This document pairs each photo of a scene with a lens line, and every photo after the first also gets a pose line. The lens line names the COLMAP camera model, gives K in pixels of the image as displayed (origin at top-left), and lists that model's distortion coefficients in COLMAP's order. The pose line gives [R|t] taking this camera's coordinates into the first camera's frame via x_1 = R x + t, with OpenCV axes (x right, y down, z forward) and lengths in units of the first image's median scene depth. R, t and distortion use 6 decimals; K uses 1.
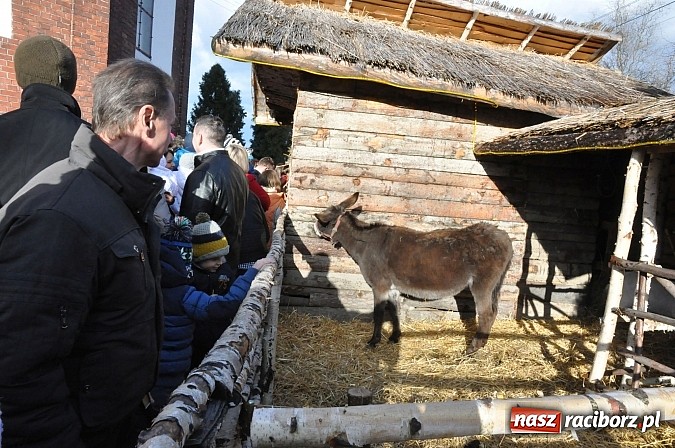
lens RADIAL K [[469.1, 0, 337.5], [0, 469.1, 224.0], [0, 0, 1]] dist [-0.114979, 0.085168]
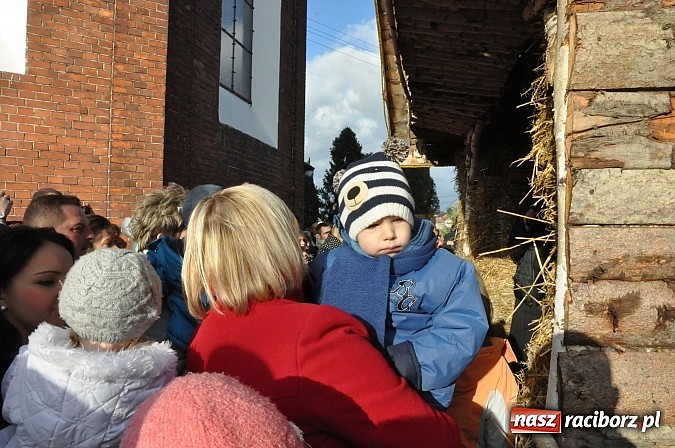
lens RADIAL K [[469.1, 0, 337.5], [0, 469.1, 224.0], [0, 0, 1]] dist [-0.114979, 0.085168]
pose [[0.955729, -0.075276, -0.284458, -0.137279], [0.036940, 0.989770, -0.137809, -0.108002], [0.291921, 0.121200, 0.948732, 0.712337]]
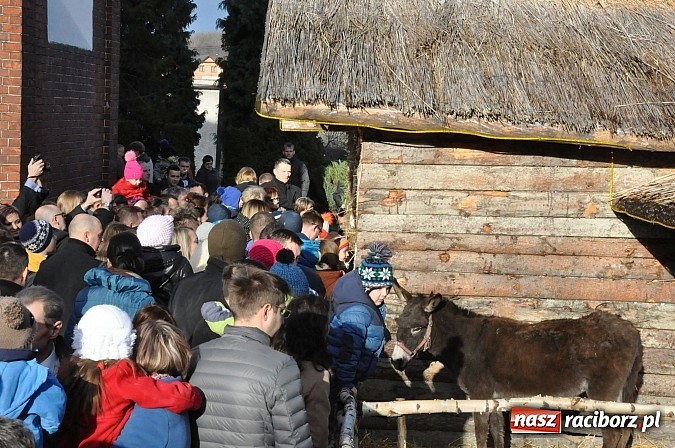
lens RADIAL K [[1525.8, 0, 337.5], [0, 1525.8, 224.0], [0, 0, 1]] dist [0.326609, 0.147232]
pose [[0.994948, -0.038151, -0.092857, 0.097912], [0.035058, 0.998782, -0.034722, -0.063842], [0.094068, 0.031291, 0.995074, -1.416400]]
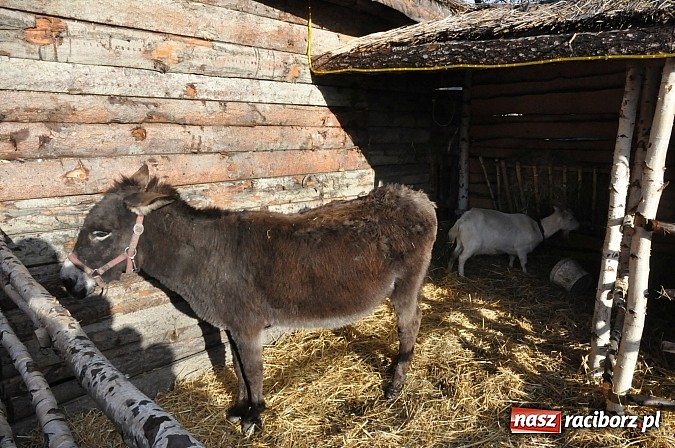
lens RADIAL K [[469.1, 0, 337.5], [0, 469.1, 224.0], [0, 0, 1]] dist [-0.114979, 0.085168]
pose [[0.774153, -0.193975, 0.602546, -0.108446], [0.105614, 0.978129, 0.179192, -0.059824], [-0.624126, -0.075084, 0.777707, 0.473920]]
